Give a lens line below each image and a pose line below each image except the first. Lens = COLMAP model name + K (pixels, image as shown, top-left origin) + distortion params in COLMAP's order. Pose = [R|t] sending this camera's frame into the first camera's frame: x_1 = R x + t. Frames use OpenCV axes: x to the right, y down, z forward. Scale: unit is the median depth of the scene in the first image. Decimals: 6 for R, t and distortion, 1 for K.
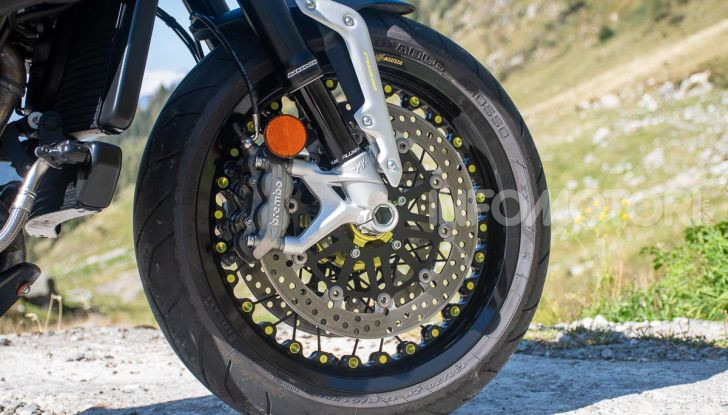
lens RADIAL K [[1211.3, 0, 364.0], [0, 1211.3, 207.5], [0, 0, 1]] dist [0.319126, 0.030353]
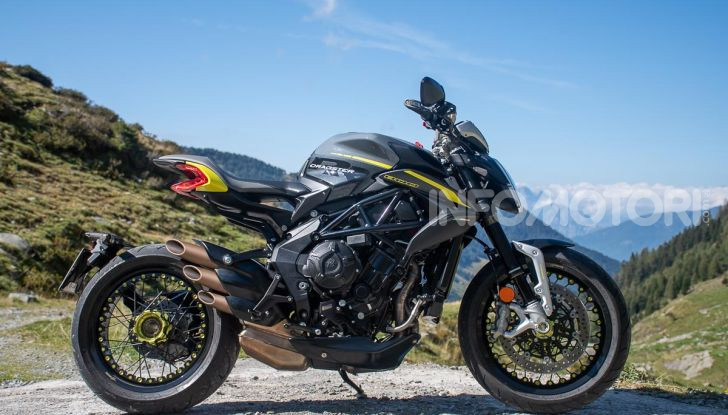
lens RADIAL K [[1013.8, 0, 364.0], [0, 1013.8, 207.5], [0, 0, 1]] dist [0.143645, 0.007737]
pose [[0.866581, 0.021355, -0.498579, 0.787199], [-0.062376, 0.995884, -0.065761, -0.081641], [0.495122, 0.088087, 0.864346, -1.150078]]
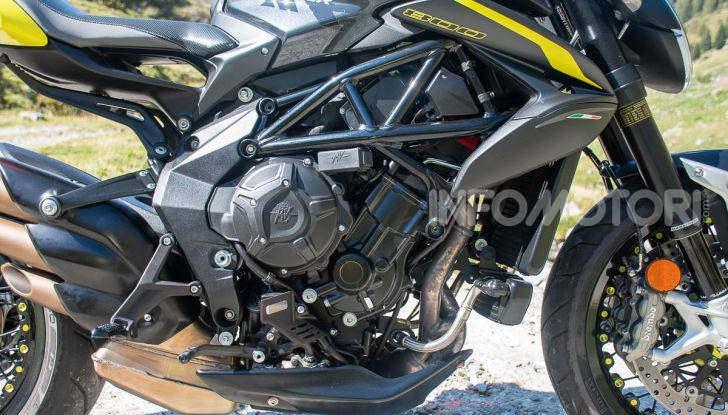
lens RADIAL K [[742.4, 0, 364.0], [0, 742.4, 207.5], [0, 0, 1]] dist [0.002216, 0.013999]
pose [[0.889415, 0.127912, -0.438839, -0.010597], [-0.060871, 0.984642, 0.163630, -0.234062], [0.453030, -0.118822, 0.883541, 0.170506]]
